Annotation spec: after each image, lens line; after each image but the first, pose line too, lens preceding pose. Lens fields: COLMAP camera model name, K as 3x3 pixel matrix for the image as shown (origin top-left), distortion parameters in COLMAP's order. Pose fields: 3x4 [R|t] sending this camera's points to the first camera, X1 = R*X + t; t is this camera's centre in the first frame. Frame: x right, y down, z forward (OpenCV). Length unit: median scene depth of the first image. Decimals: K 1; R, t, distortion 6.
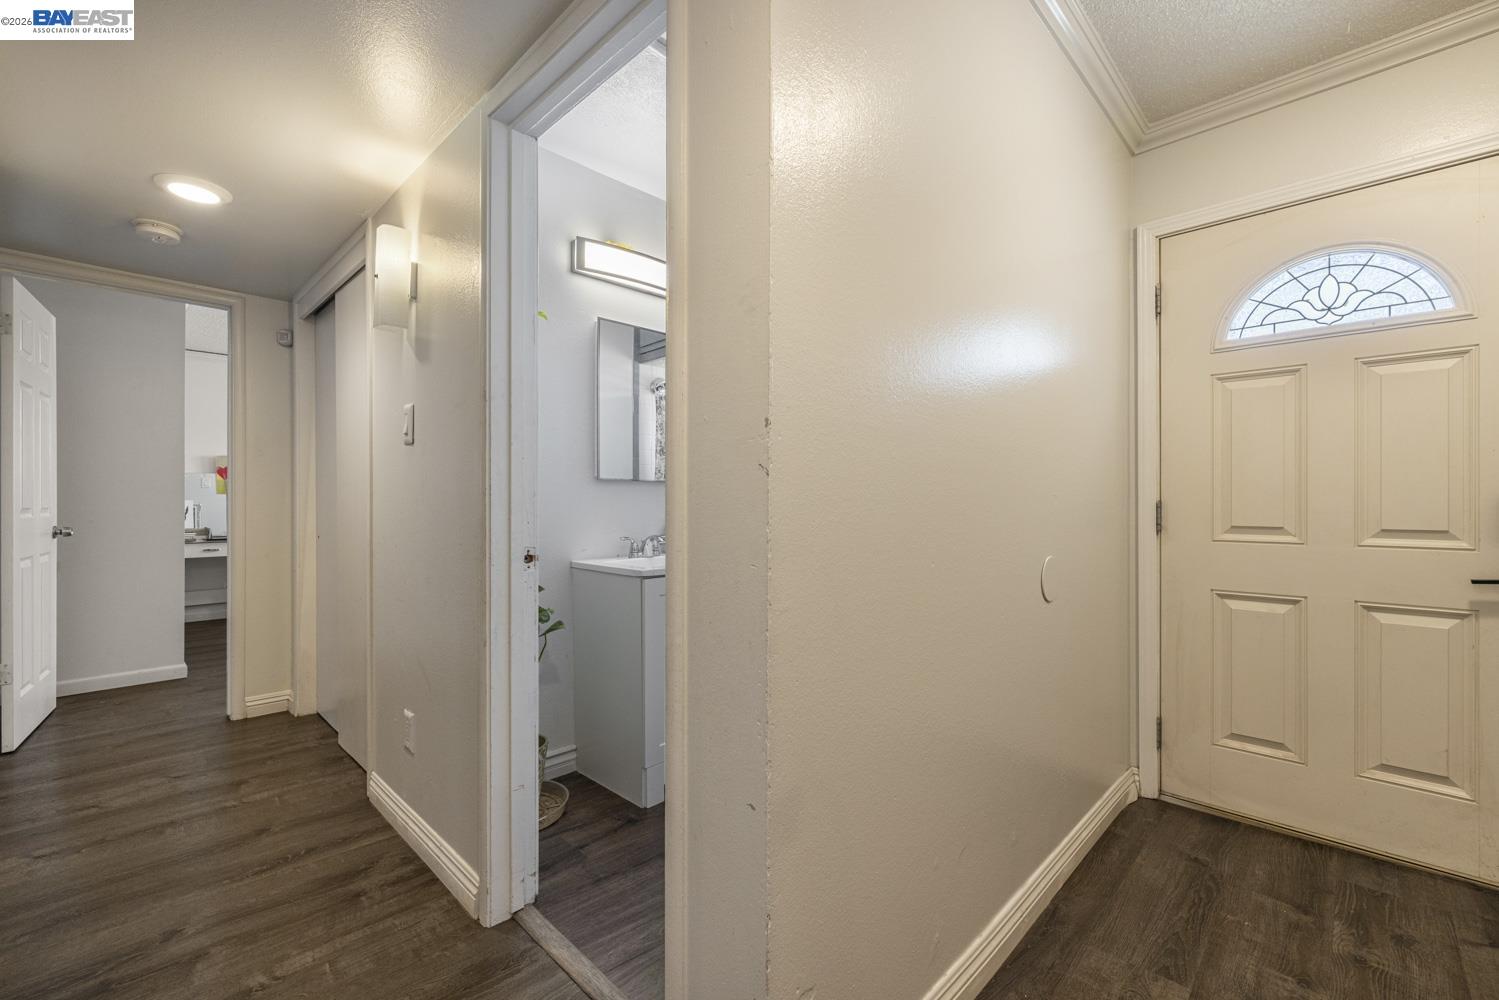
lens RADIAL K [[636.2, 0, 788.5], [0, 636.2, 502.3], [0, 0, 1]] dist [-0.000763, -0.001322]
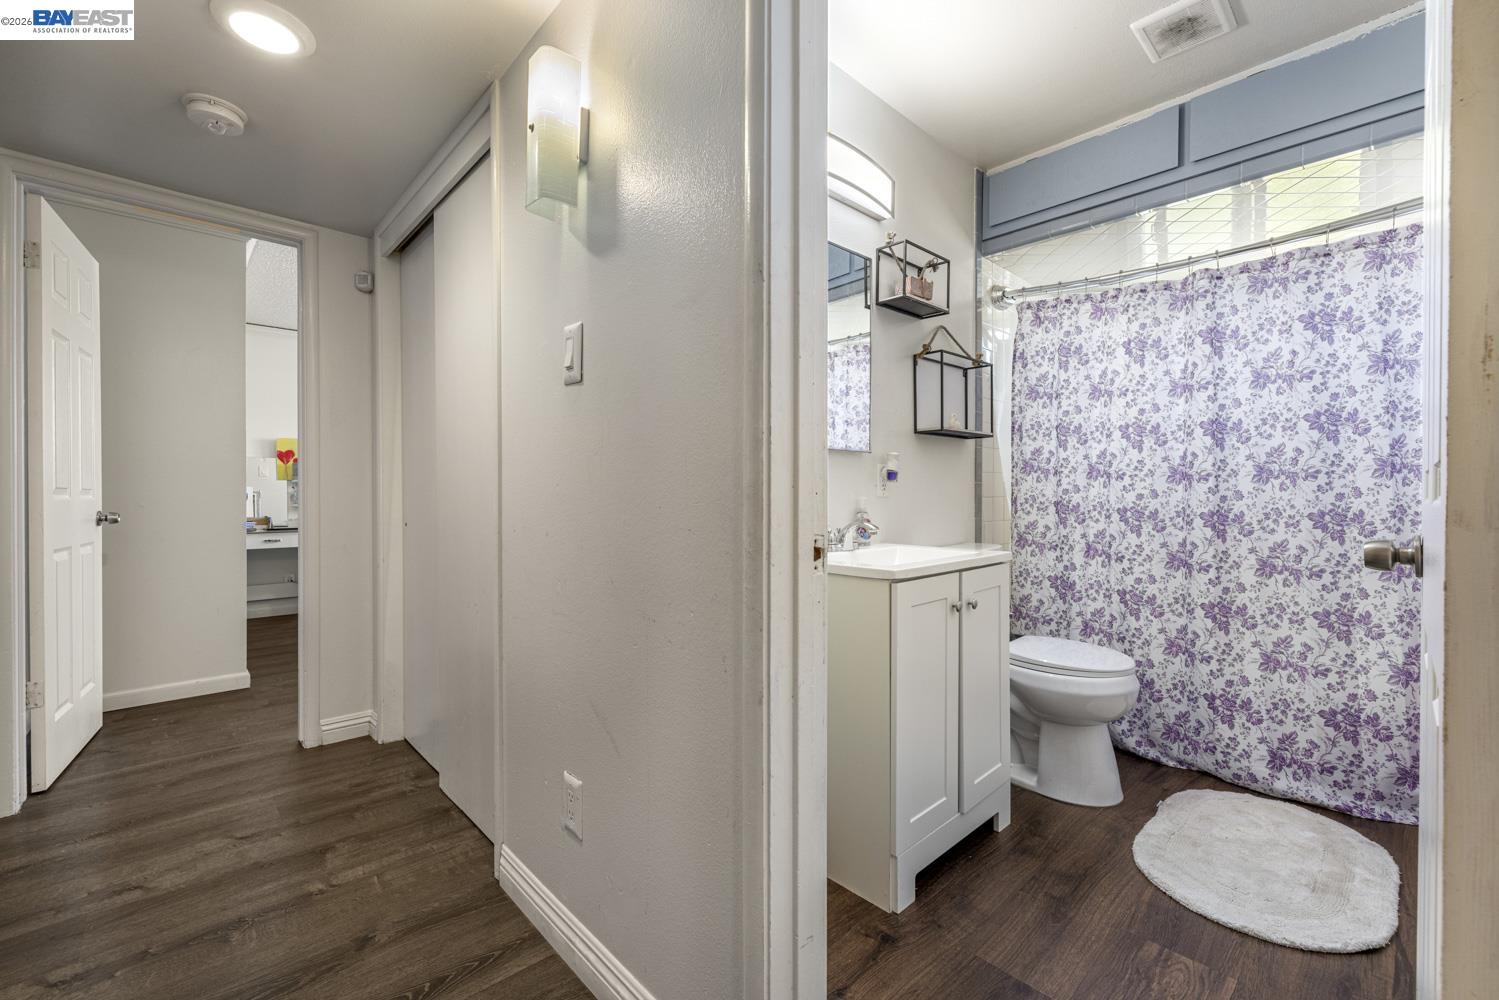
lens RADIAL K [[636.2, 0, 788.4], [0, 636.2, 499.3], [0, 0, 1]] dist [-0.000763, -0.001322]
pose [[0.998852, -0.000191, -0.047899, -0.239369], [0.000479, 0.999982, 0.005997, 0.019923], [0.047897, -0.006013, 0.998834, 0.238413]]
